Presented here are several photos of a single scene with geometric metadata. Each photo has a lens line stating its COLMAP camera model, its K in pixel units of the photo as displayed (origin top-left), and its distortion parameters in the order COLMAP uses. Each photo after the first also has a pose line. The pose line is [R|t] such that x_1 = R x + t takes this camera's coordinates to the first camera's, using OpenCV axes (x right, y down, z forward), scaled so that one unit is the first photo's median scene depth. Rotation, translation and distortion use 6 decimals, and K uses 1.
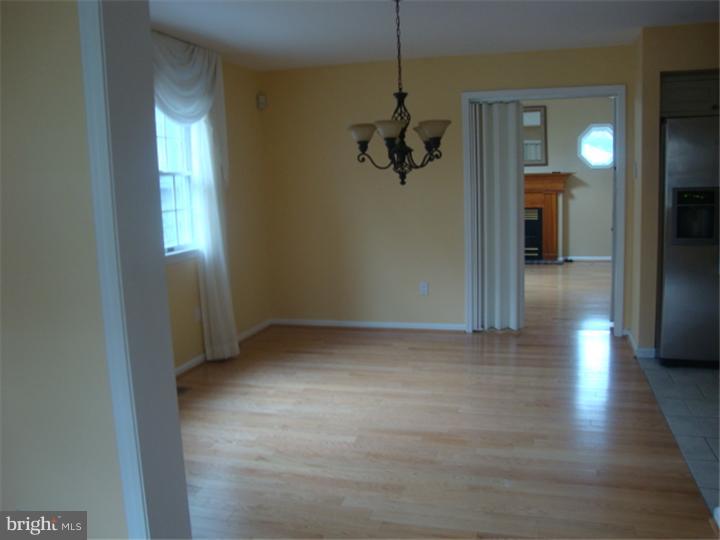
lens RADIAL K [[643.6, 0, 360.0], [0, 643.6, 270.0], [0, 0, 1]] dist [-0.214888, 0.225242]
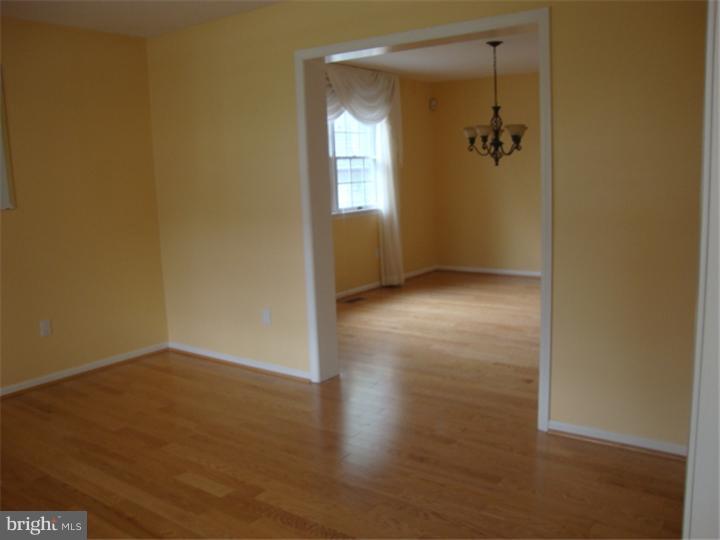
lens RADIAL K [[643.6, 0, 360.0], [0, 643.6, 270.0], [0, 0, 1]] dist [-0.214888, 0.225242]
pose [[0.940071, 0.052138, -0.336968, 0.235181], [-0.043168, 0.998487, 0.034061, 0.066650], [0.338234, -0.017473, 0.940900, -0.462552]]
